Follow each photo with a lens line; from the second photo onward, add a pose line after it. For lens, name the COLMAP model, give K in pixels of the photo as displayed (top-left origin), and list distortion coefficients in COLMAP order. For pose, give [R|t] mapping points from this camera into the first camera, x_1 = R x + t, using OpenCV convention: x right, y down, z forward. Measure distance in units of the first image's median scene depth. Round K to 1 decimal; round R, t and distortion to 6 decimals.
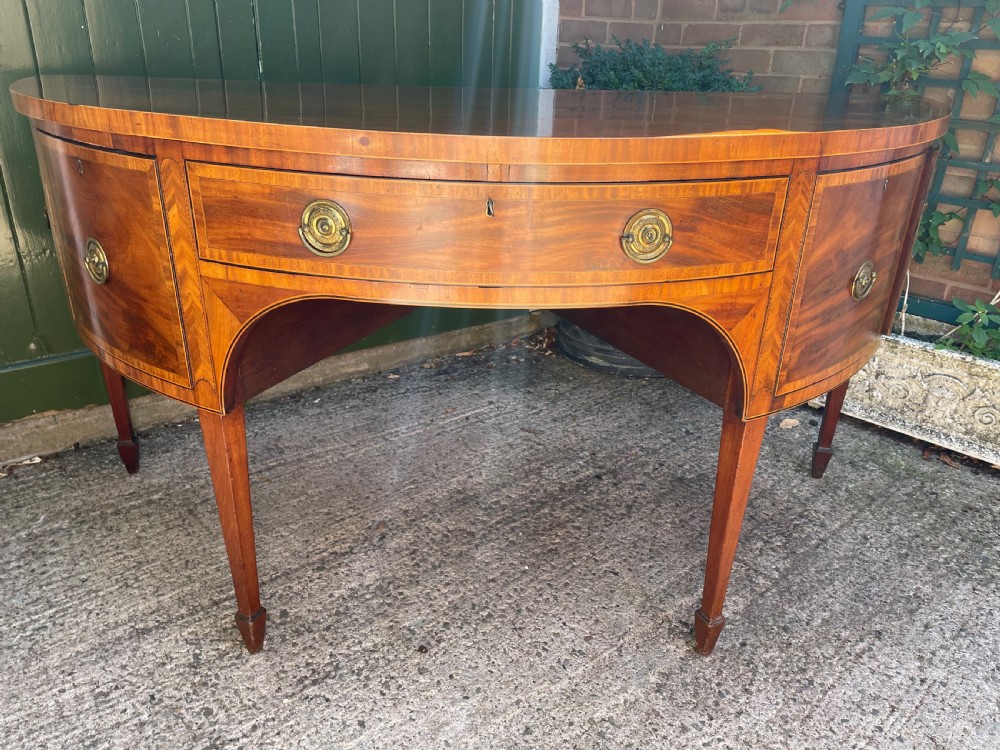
lens RADIAL K [[754.4, 0, 494.1], [0, 754.4, 374.8], [0, 0, 1]] dist [0.090296, -0.122203]
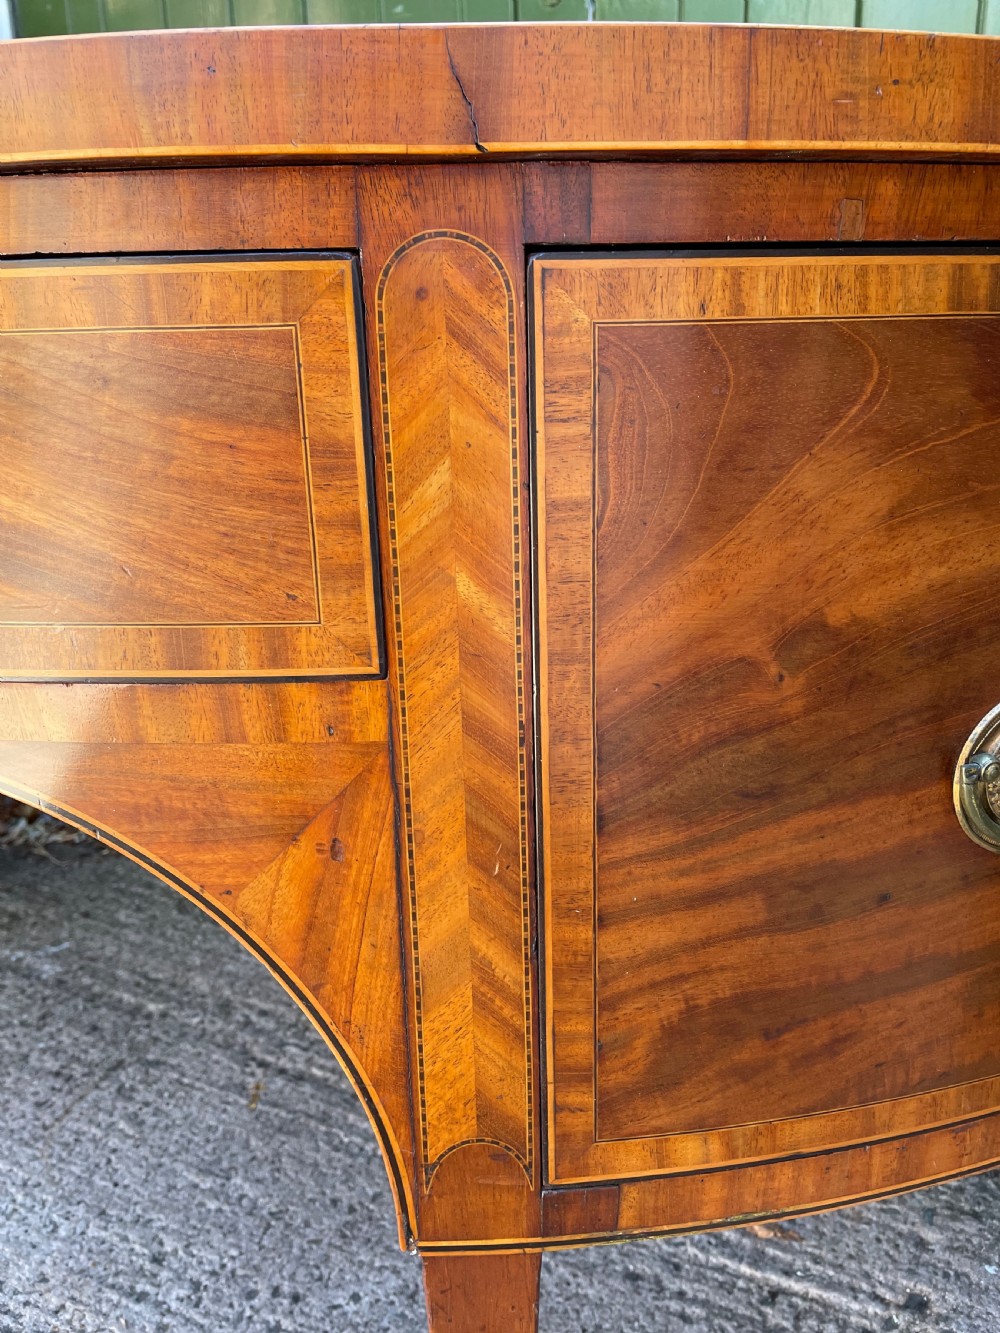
lens RADIAL K [[1018.5, 0, 493.4], [0, 1018.5, 650.5], [0, 0, 1]] dist [0.068551, -0.107505]
pose [[0.451028, 0.221528, -0.864580, 0.292235], [-0.337357, 0.939154, 0.064646, -0.240731], [0.826295, 0.262515, 0.498319, 0.827128]]
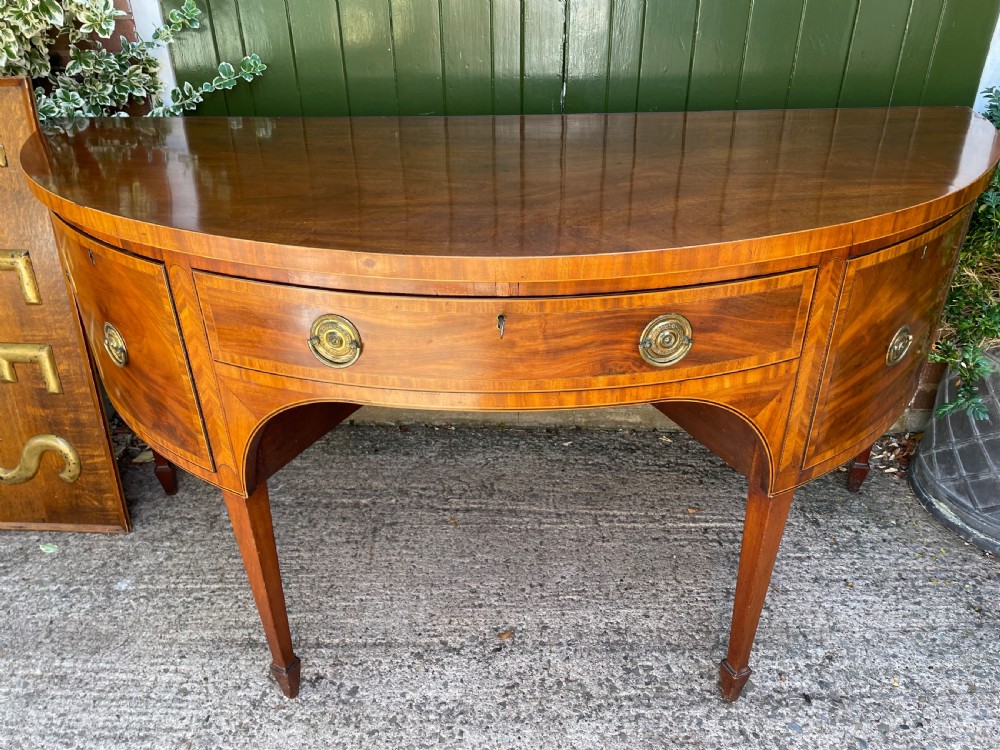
lens RADIAL K [[753.4, 0, 498.9], [0, 753.4, 374.9], [0, 0, 1]] dist [0.090201, -0.119139]
pose [[0.778911, 0.283087, -0.559606, 0.266796], [-0.230165, 0.959094, 0.164812, -0.246923], [0.583371, 0.000428, 0.812206, 0.273840]]
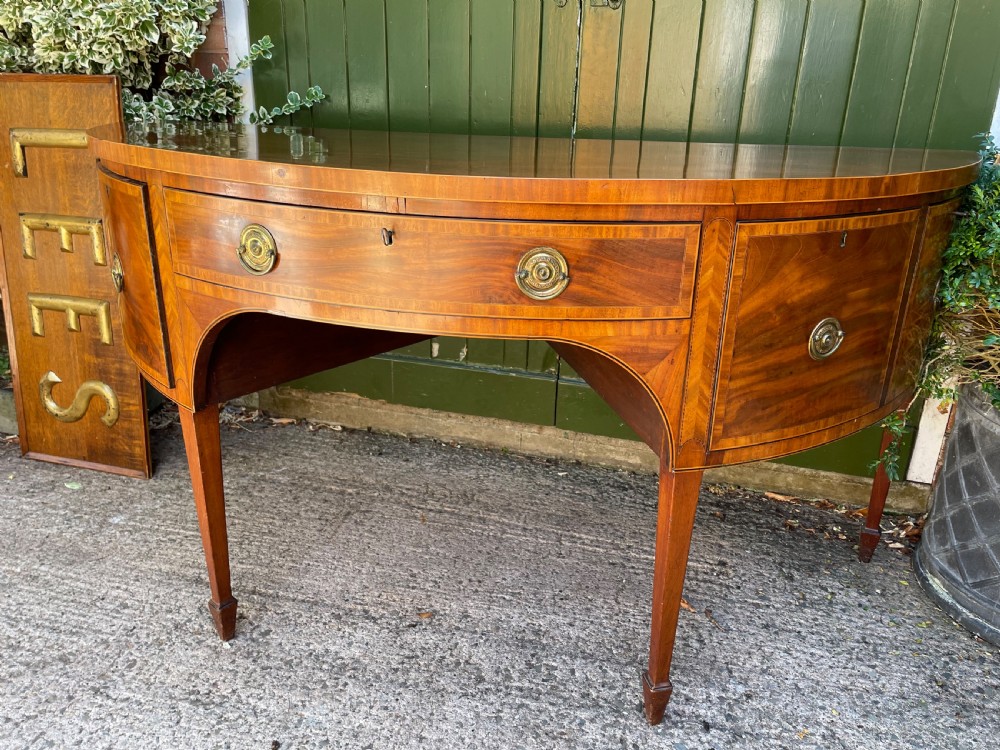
lens RADIAL K [[755.9, 0, 504.4], [0, 755.9, 367.2], [0, 0, 1]] dist [0.087611, -0.118860]
pose [[0.619781, 0.268573, -0.737387, 0.513729], [-0.333405, 0.940716, 0.062400, -0.169915], [0.710431, 0.207174, 0.672582, 0.405436]]
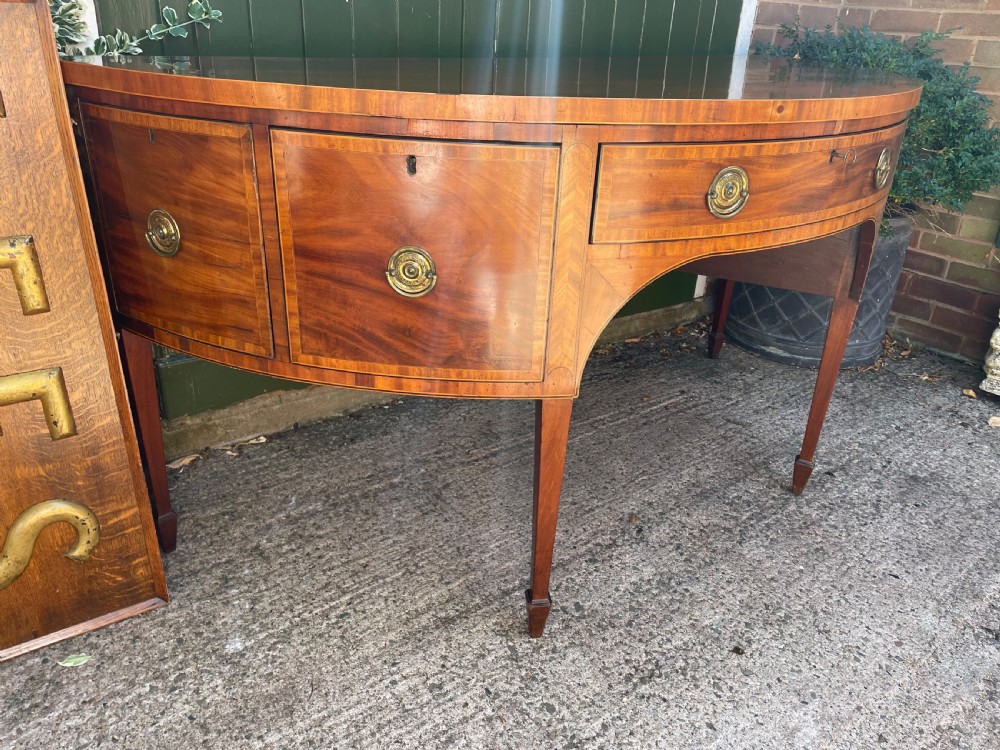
lens RADIAL K [[752.4, 0, 496.6], [0, 752.4, 364.7], [0, 0, 1]] dist [0.091368, -0.116400]
pose [[0.999661, 0.025822, -0.003333, -0.338620], [-0.025765, 0.999540, 0.016004, -0.011243], [0.003745, -0.015913, 0.999866, 0.020620]]
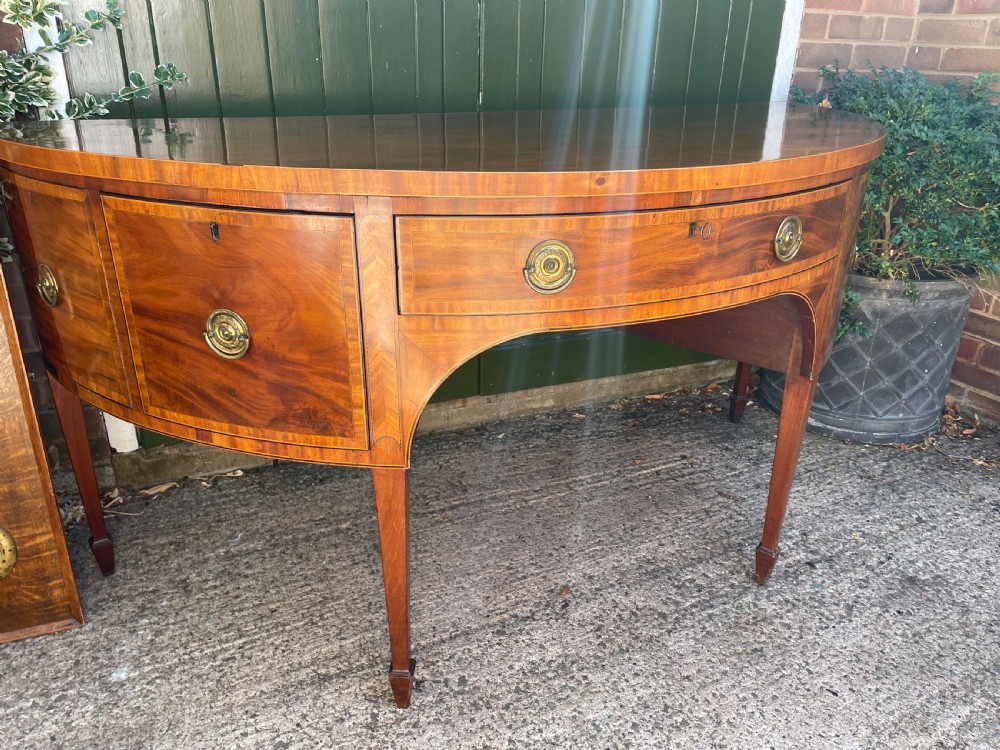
lens RADIAL K [[752.7, 0, 503.1], [0, 752.7, 376.6], [0, 0, 1]] dist [0.090638, -0.118785]
pose [[0.976222, 0.085321, -0.199278, -0.061116], [-0.086363, 0.996258, 0.003475, -0.062508], [0.198829, 0.013818, 0.979937, 0.068720]]
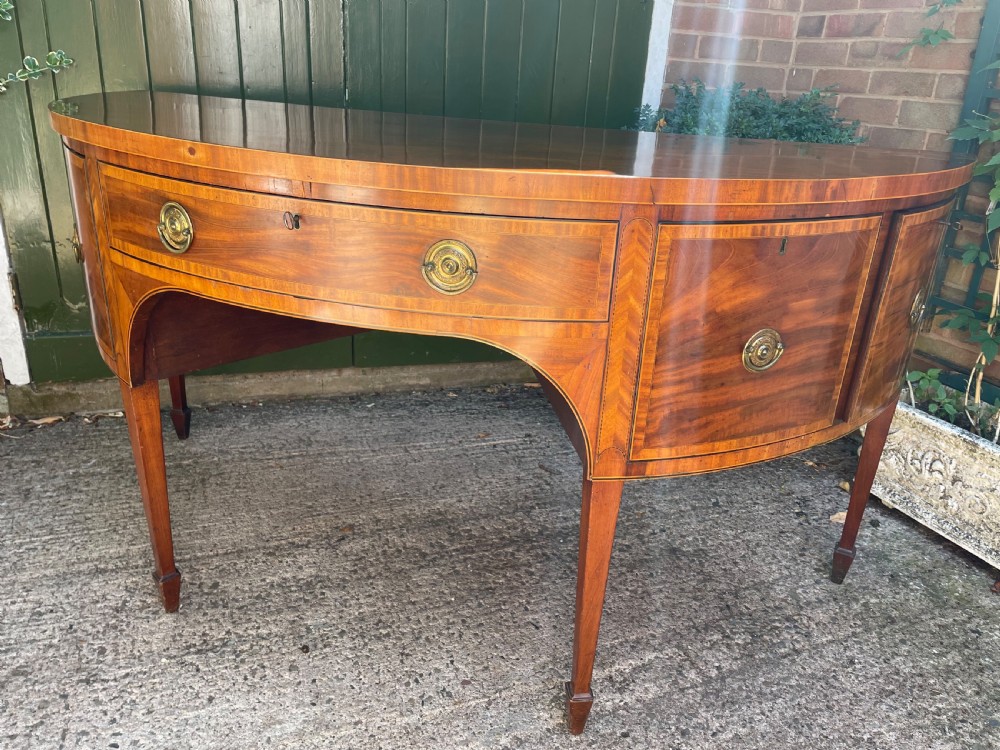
lens RADIAL K [[753.4, 0, 499.4], [0, 753.4, 370.7], [0, 0, 1]] dist [0.089513, -0.120760]
pose [[0.943809, 0.146751, -0.296124, 0.333104], [-0.161738, 0.986474, -0.026624, -0.020187], [0.288212, 0.073023, 0.954778, 0.055112]]
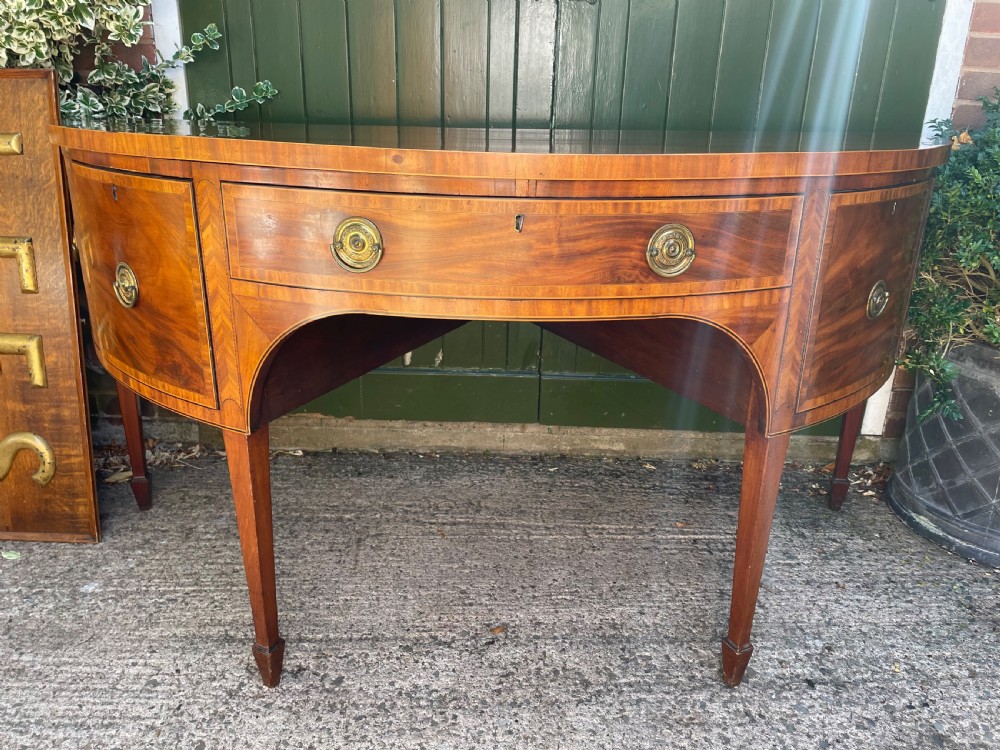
lens RADIAL K [[752.4, 0, 505.6], [0, 752.4, 364.2], [0, 0, 1]] dist [0.090077, -0.118579]
pose [[0.808147, 0.192059, -0.556786, 0.287108], [-0.246730, 0.968788, -0.023940, -0.074693], [0.534810, 0.156723, 0.830311, 0.248549]]
